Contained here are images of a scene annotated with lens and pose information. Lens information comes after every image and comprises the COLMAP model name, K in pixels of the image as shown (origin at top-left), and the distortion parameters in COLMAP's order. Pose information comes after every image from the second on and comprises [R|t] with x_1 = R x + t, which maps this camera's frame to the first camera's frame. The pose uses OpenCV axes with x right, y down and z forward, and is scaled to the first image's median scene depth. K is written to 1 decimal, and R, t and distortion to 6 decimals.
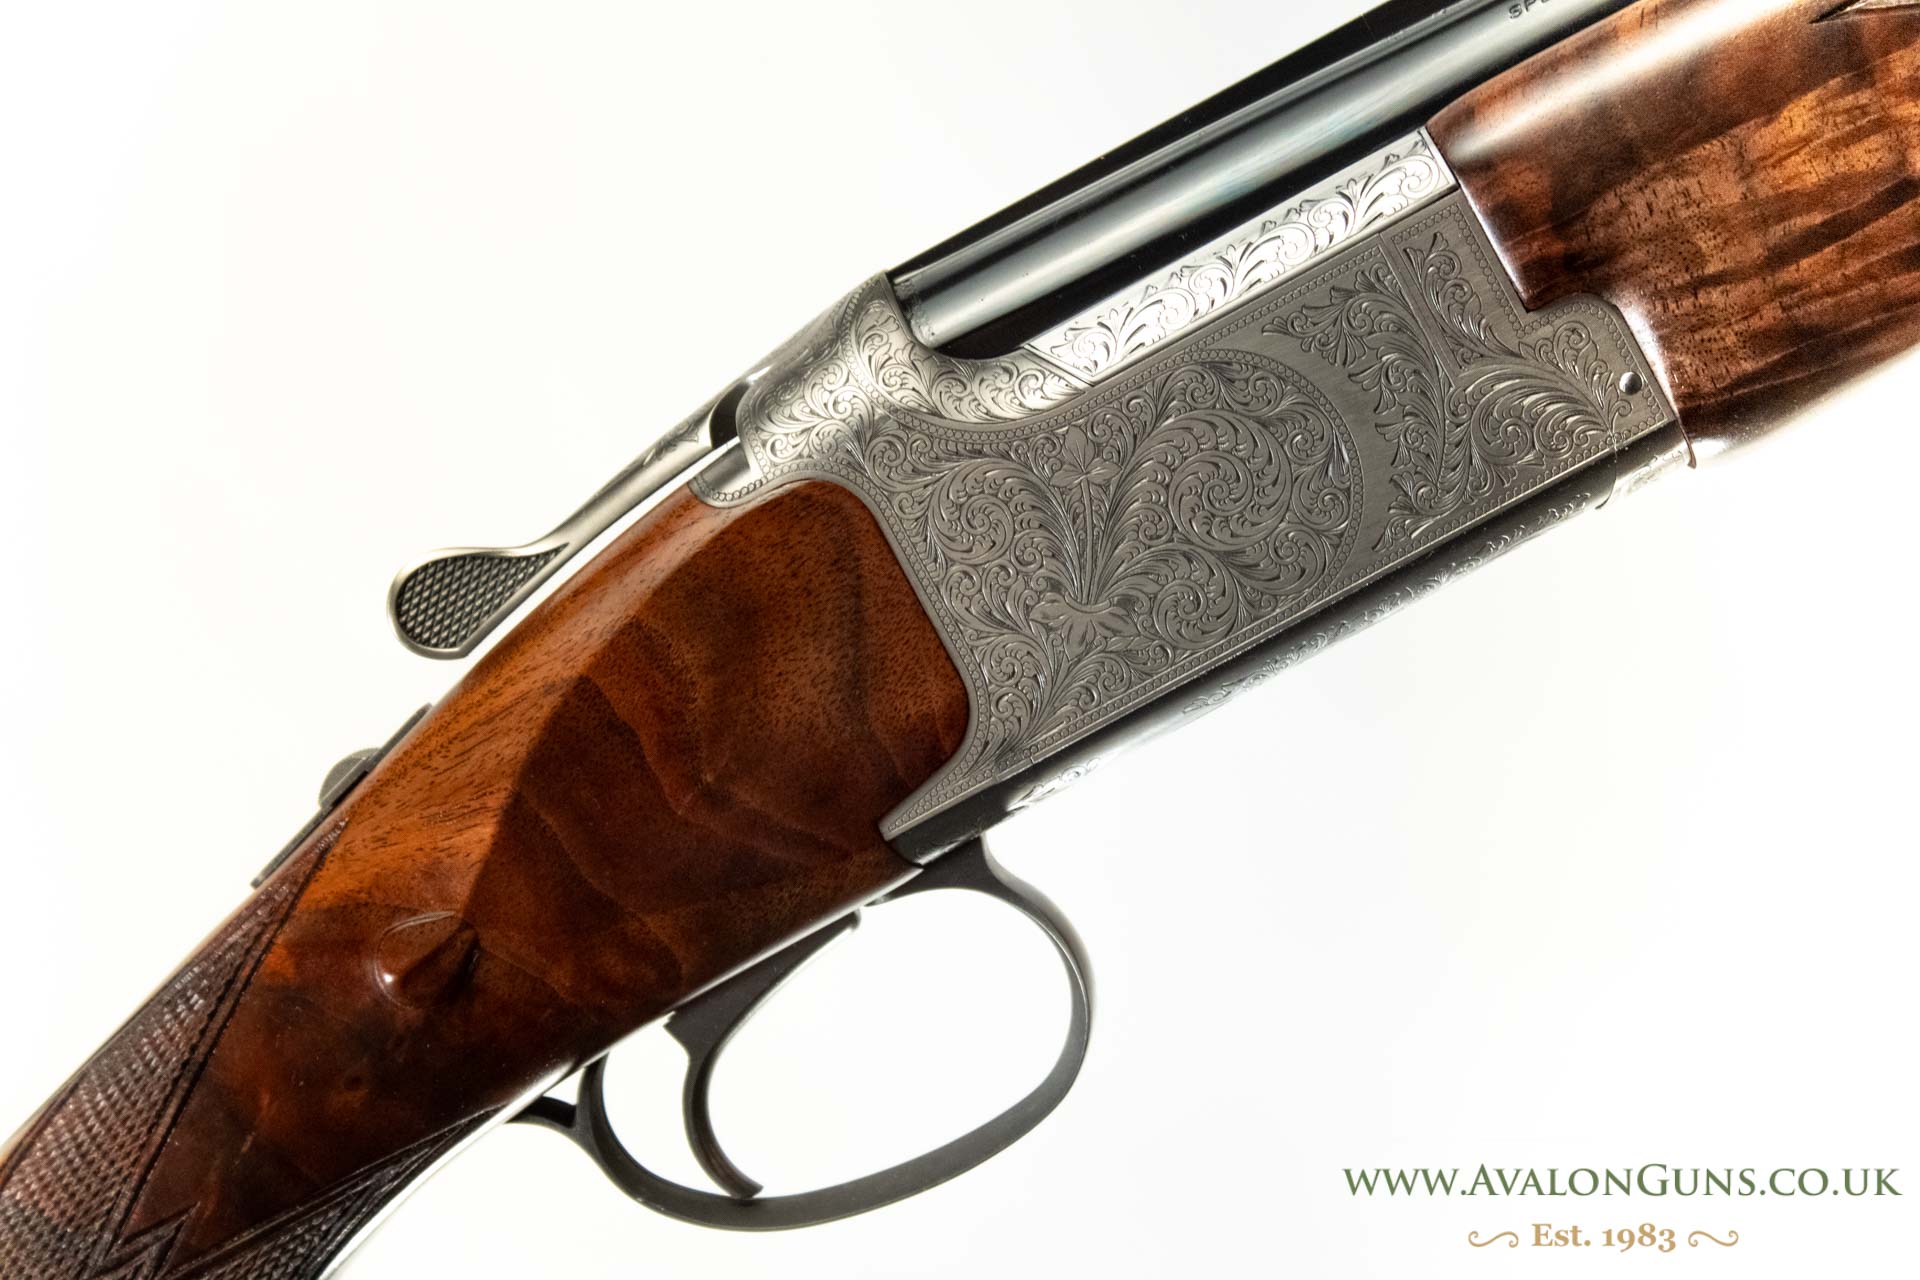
lens RADIAL K [[4822.3, 0, 963.8], [0, 4822.3, 639.9], [0, 0, 1]] dist [0.049798, 0.000000]
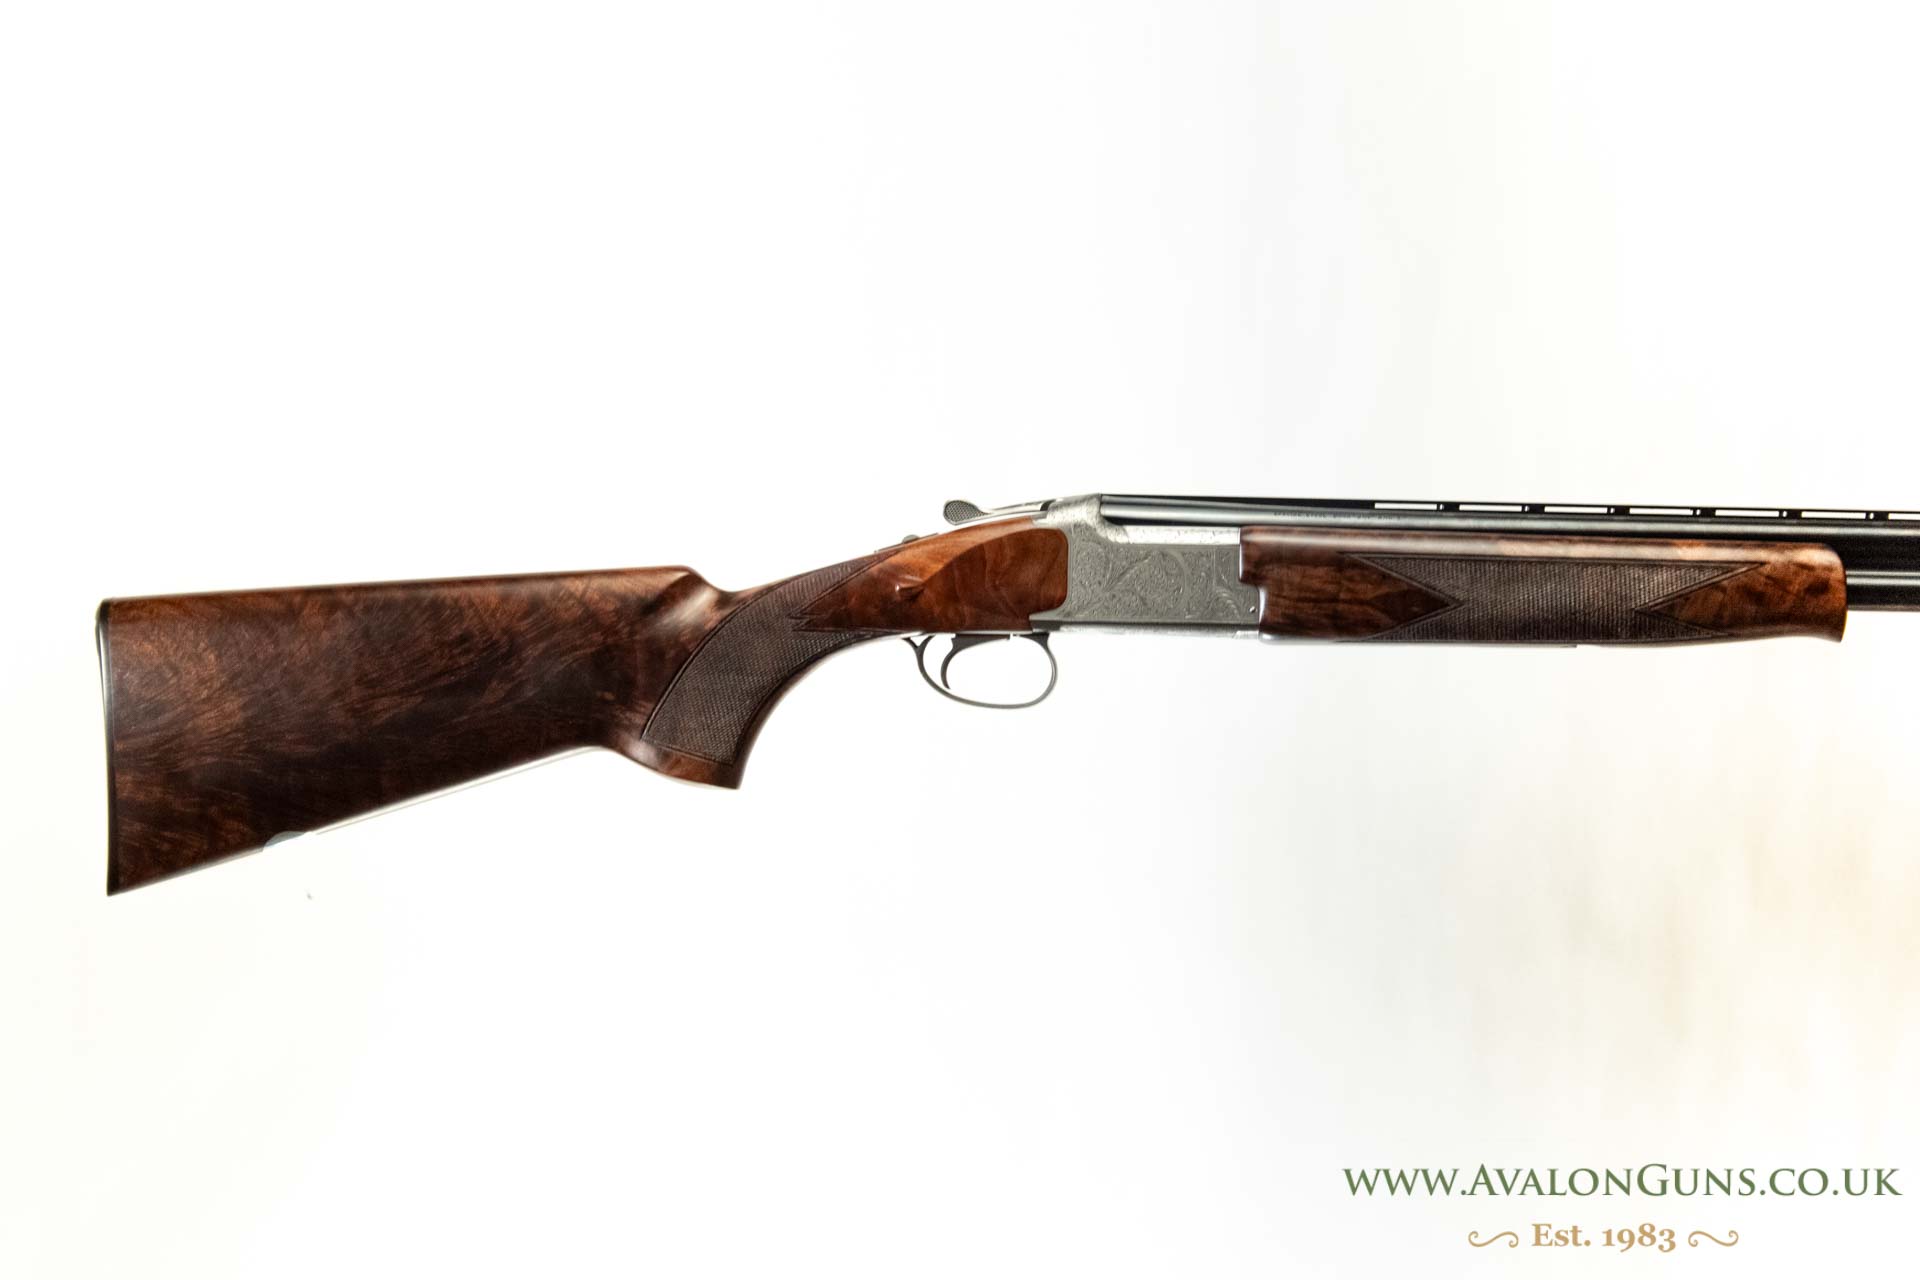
lens RADIAL K [[5036.4, 0, 957.6], [0, 5036.4, 638.8], [0, 0, 1]] dist [0.195098, 0.000000]
pose [[0.868128, 0.495867, -0.021687, 0.029491], [-0.495947, 0.864870, -0.077701, 0.397757], [-0.019773, 0.078210, 0.996741, -3.028440]]
